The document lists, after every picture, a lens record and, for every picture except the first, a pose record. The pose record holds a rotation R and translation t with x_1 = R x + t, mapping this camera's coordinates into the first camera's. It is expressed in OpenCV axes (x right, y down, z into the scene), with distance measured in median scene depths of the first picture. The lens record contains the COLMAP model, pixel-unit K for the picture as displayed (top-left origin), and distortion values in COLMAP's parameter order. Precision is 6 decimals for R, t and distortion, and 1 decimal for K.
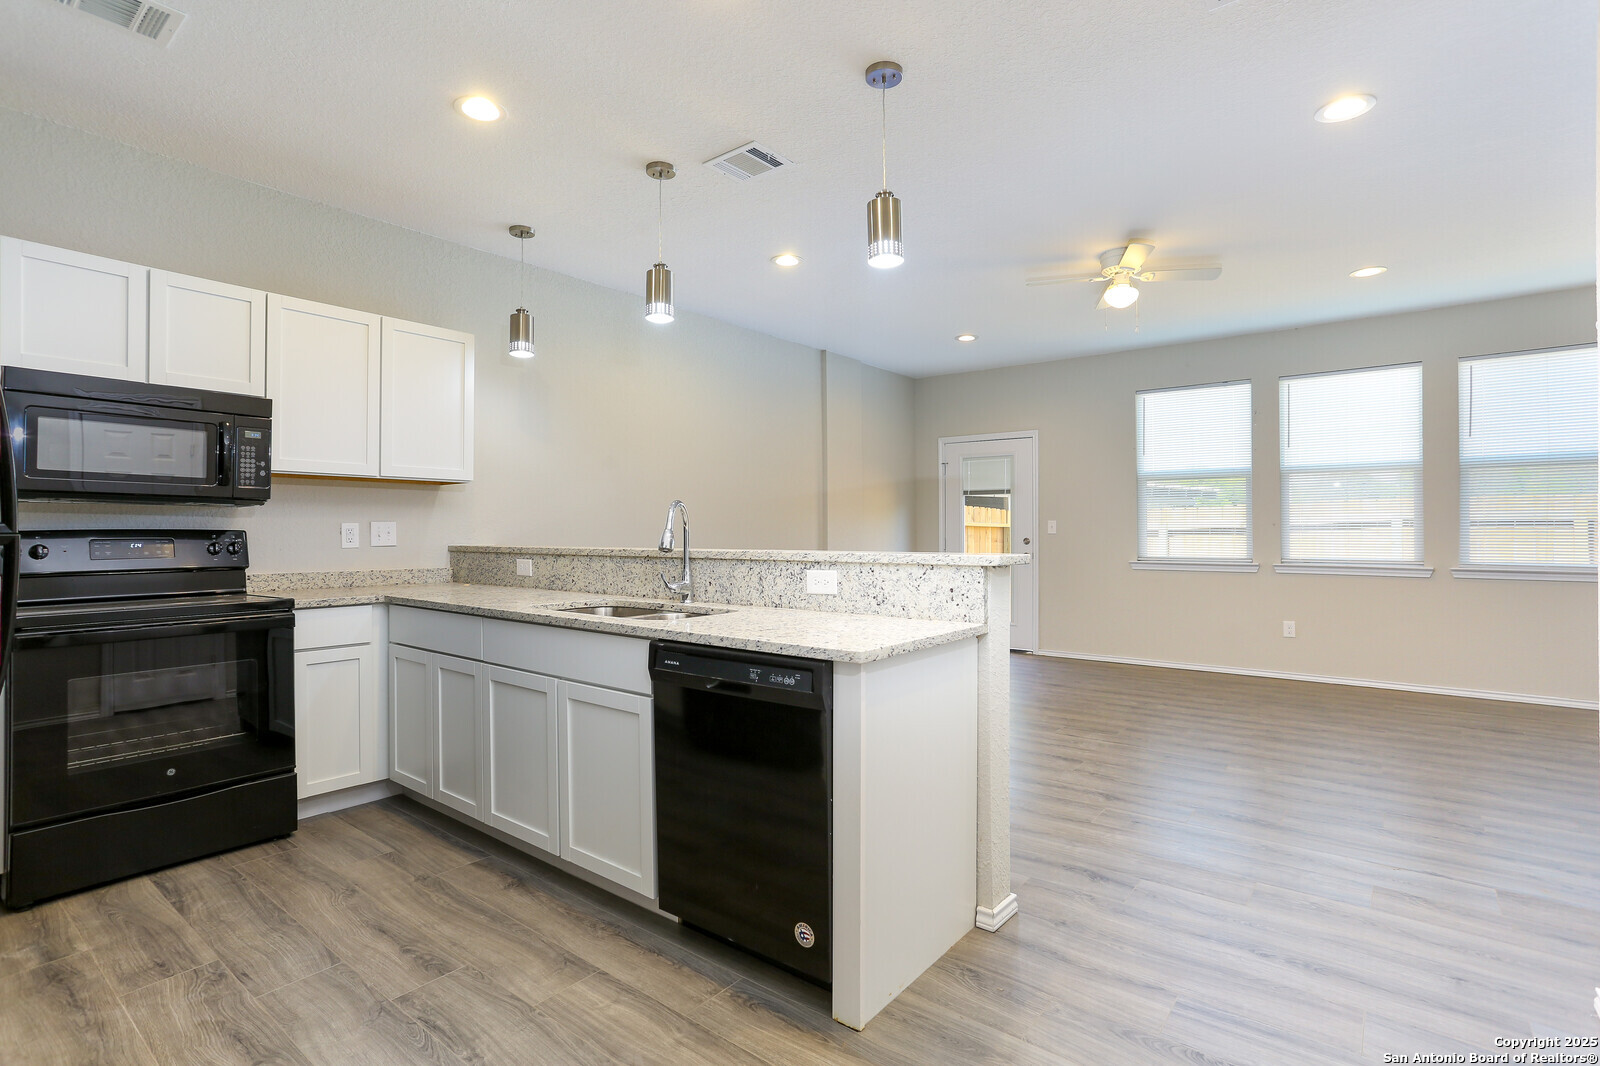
lens RADIAL K [[770.9, 0, 800.0], [0, 770.9, 533.0], [0, 0, 1]] dist [-0.001186, -0.000199]
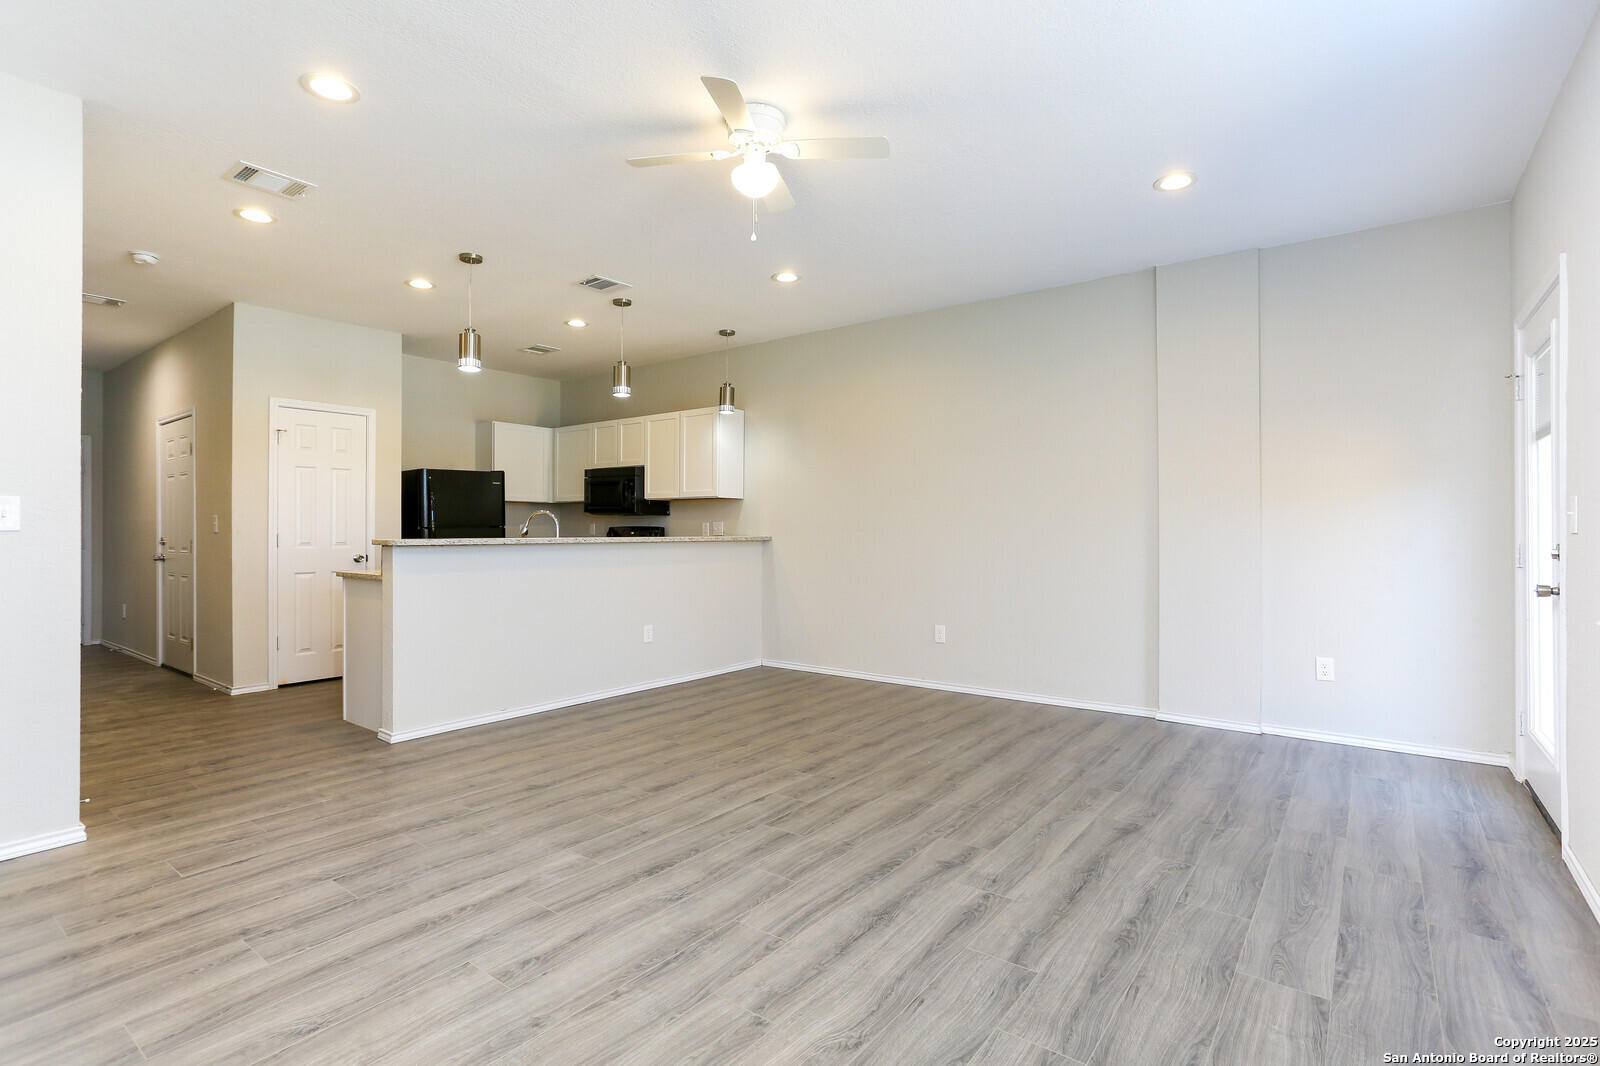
lens RADIAL K [[773.5, 0, 802.5], [0, 773.5, 527.5], [0, 0, 1]] dist [-0.062885, 0.047164]
pose [[0.017265, -0.000173, -0.999851, 1.357962], [-0.000723, 1.000000, -0.000186, -0.000724], [0.999851, 0.000727, 0.017264, 1.276389]]
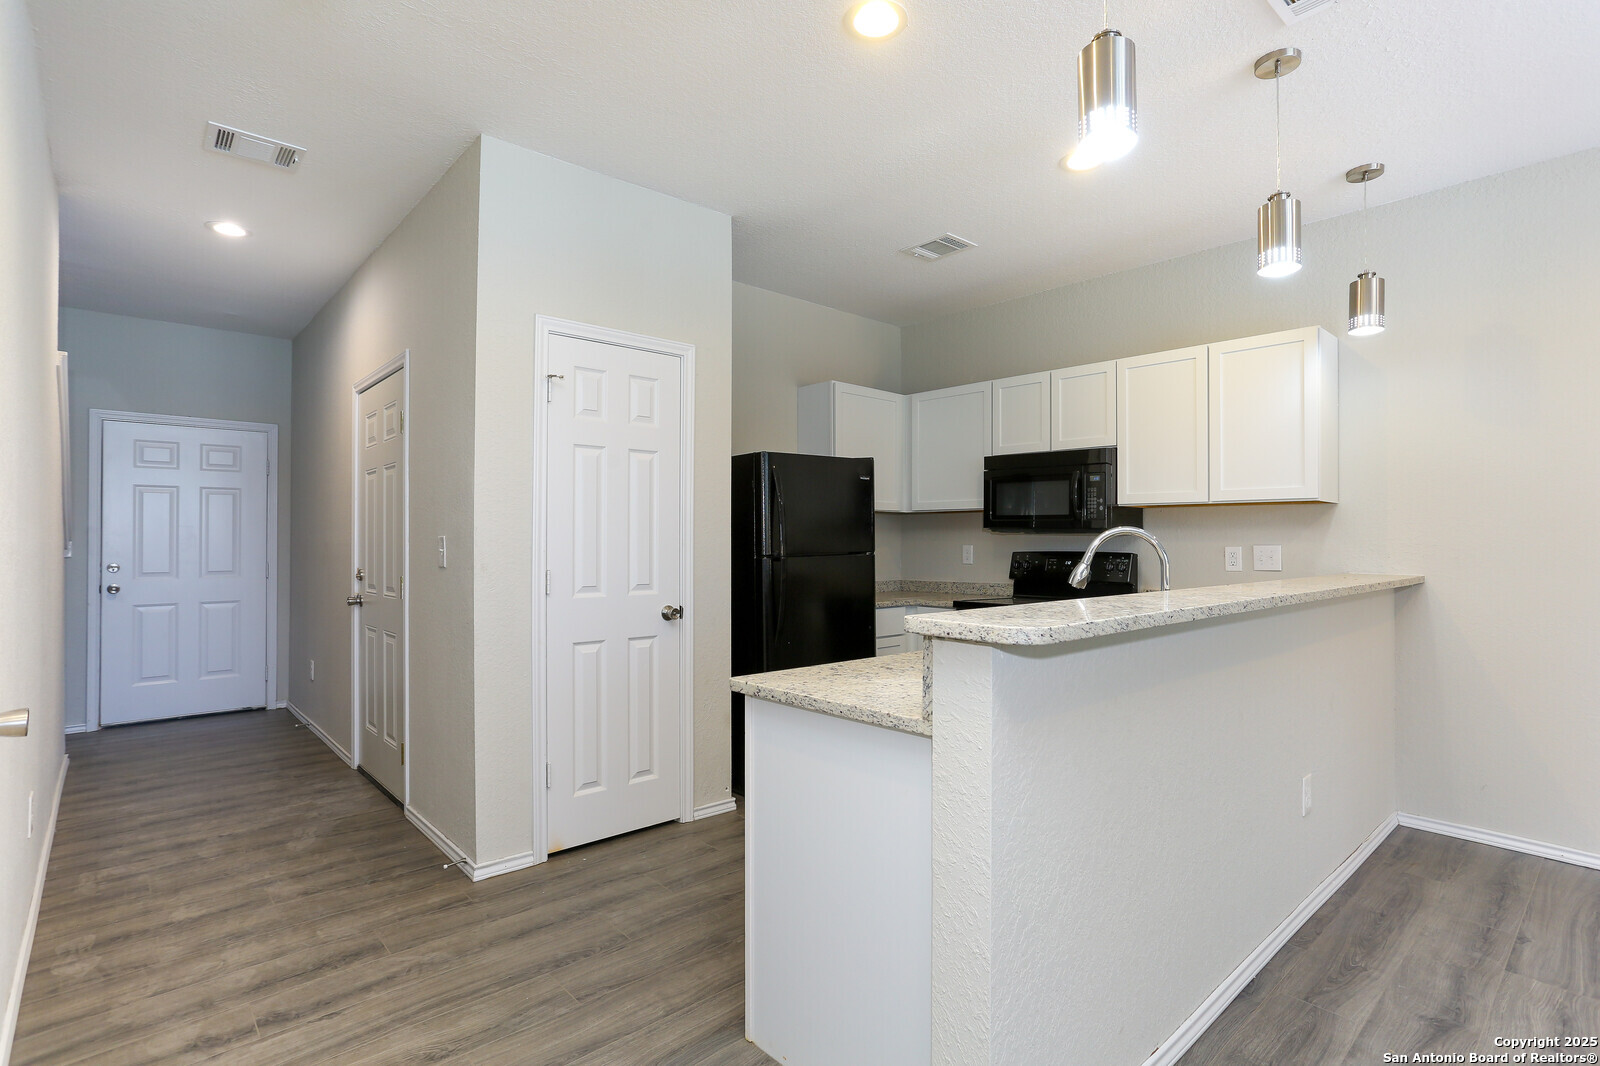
lens RADIAL K [[781.4, 0, 775.9], [0, 781.4, 535.9], [0, 0, 1]] dist [-0.018993, 0.000149]
pose [[-0.188782, -0.004847, -0.982007, 0.579758], [-0.003703, 0.999984, -0.004224, -0.022071], [0.982012, 0.002839, -0.188797, 0.636751]]
